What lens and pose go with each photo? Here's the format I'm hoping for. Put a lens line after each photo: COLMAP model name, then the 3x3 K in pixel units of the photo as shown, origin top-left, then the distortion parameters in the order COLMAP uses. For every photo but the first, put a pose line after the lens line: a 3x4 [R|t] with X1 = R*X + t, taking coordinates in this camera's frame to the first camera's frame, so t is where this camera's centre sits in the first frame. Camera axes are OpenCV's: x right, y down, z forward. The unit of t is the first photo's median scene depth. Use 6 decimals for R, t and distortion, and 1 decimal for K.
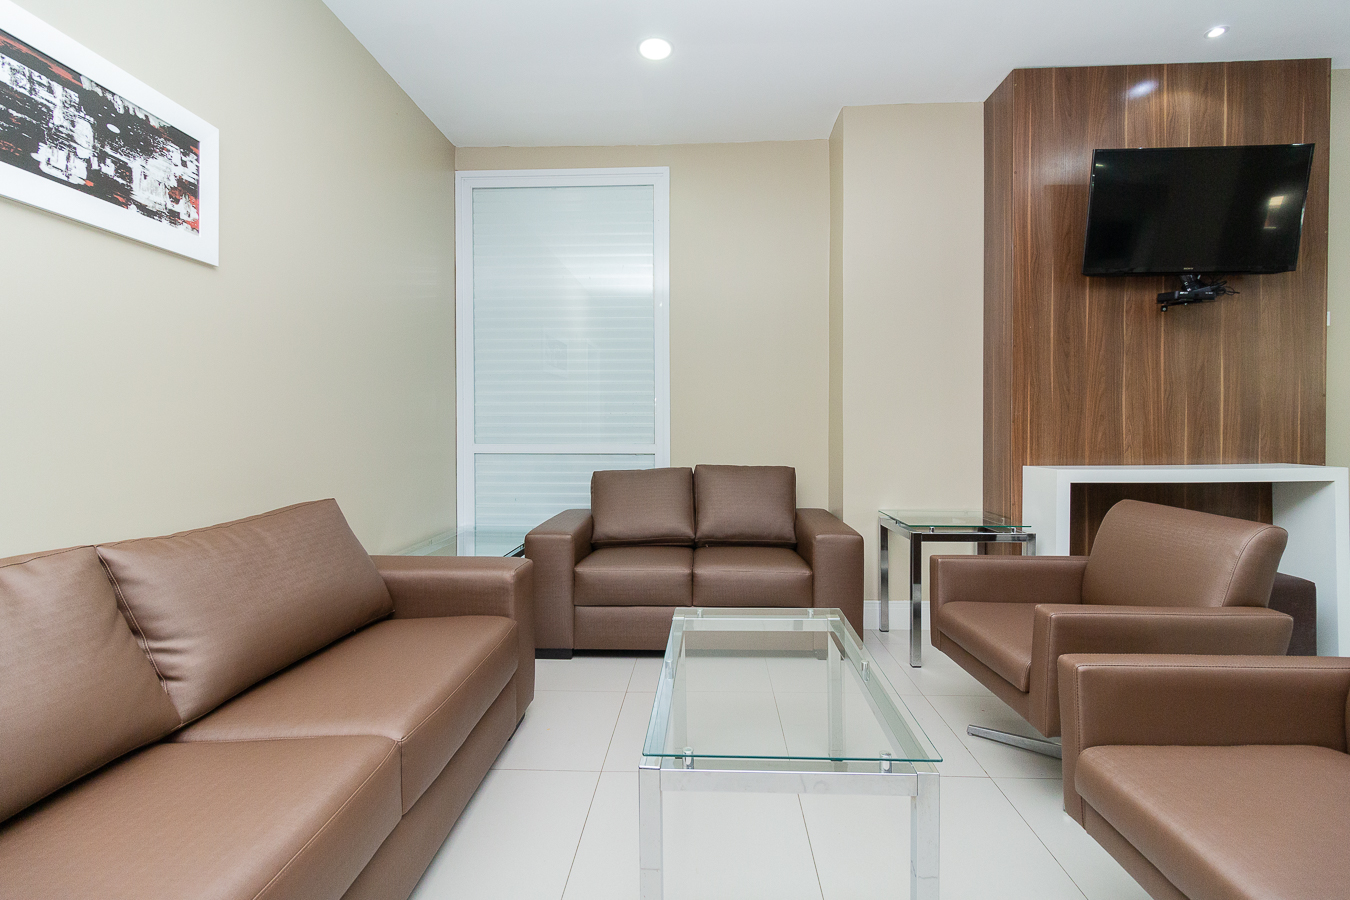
lens RADIAL K [[628.1, 0, 674.5], [0, 628.1, 437.2], [0, 0, 1]] dist [0.002355, 0.000139]
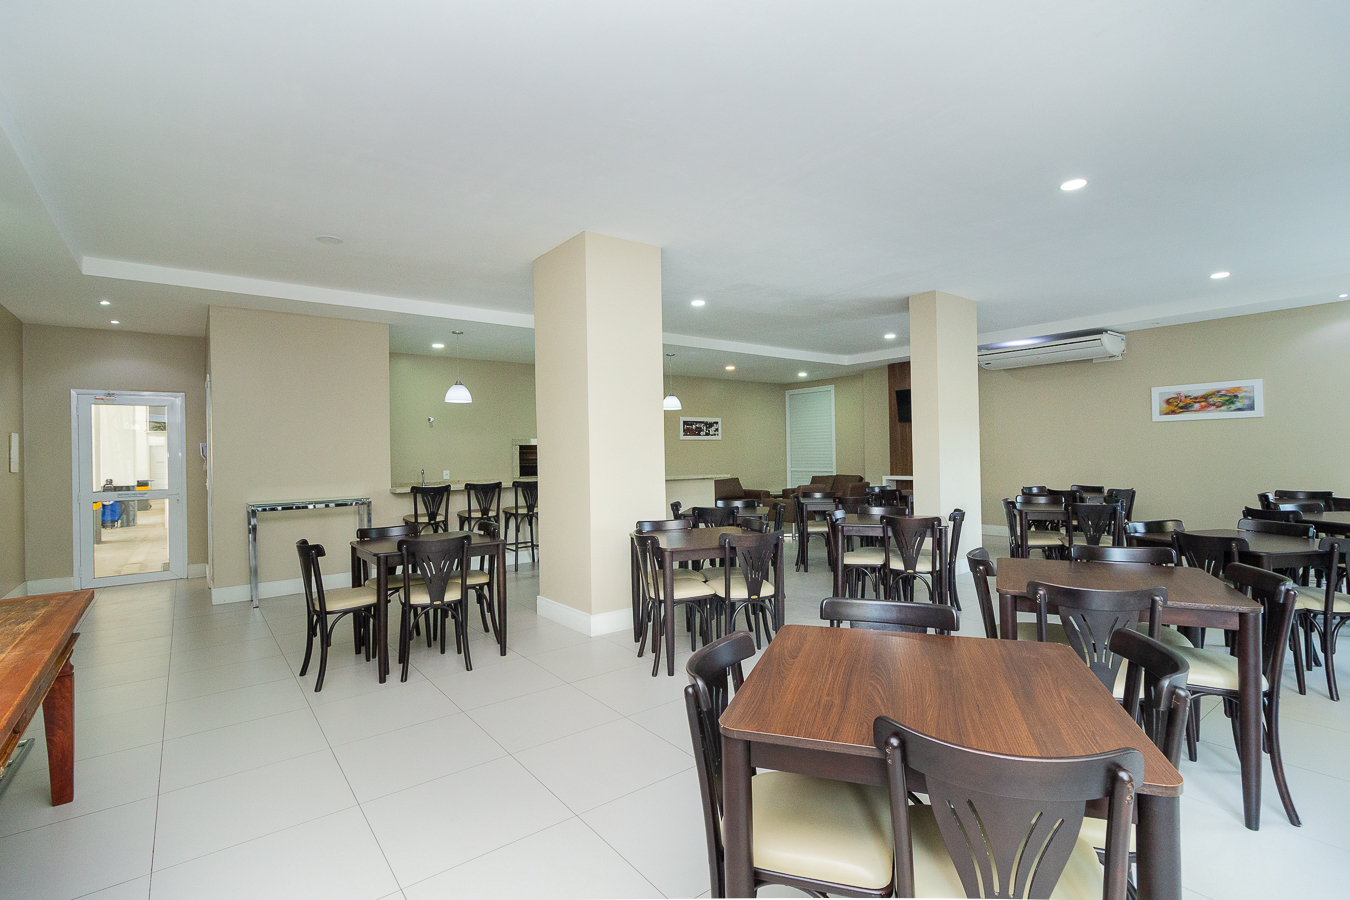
lens RADIAL K [[628.1, 0, 674.5], [0, 628.1, 437.2], [0, 0, 1]] dist [0.002355, 0.000139]
pose [[0.649926, -0.025859, -0.759558, 3.155417], [0.007188, 0.999585, -0.027880, -0.106526], [0.759964, 0.012661, 0.649842, -2.898045]]
